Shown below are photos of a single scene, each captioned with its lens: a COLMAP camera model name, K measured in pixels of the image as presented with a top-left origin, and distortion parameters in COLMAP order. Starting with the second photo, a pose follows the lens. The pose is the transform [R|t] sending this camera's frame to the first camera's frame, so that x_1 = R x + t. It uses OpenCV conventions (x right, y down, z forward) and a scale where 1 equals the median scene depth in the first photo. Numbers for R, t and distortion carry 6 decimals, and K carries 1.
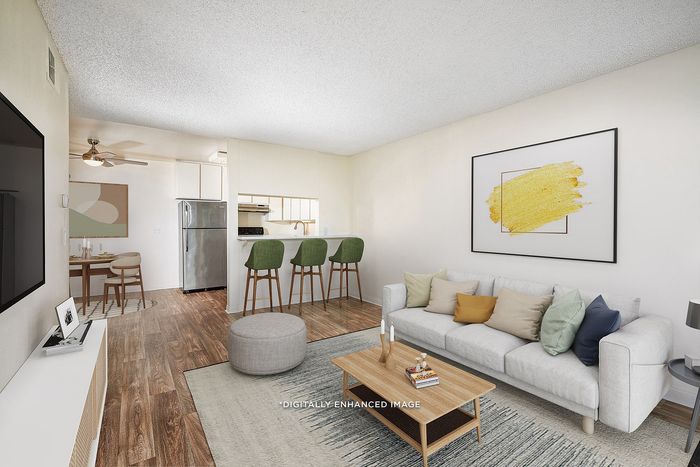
lens RADIAL K [[302.4, 0, 347.5], [0, 302.4, 230.7], [0, 0, 1]] dist [-0.011783, 0.000161]
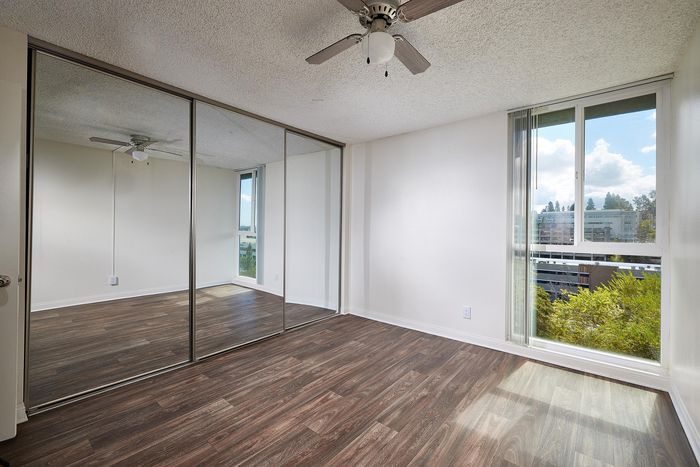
lens RADIAL K [[302.4, 0, 348.2], [0, 302.4, 229.4], [0, 0, 1]] dist [-0.011783, 0.000161]
pose [[-0.254408, -0.013603, 0.967001, -1.330121], [-0.007432, 0.999899, 0.012111, -0.025806], [-0.967068, -0.004105, -0.254483, 1.250607]]
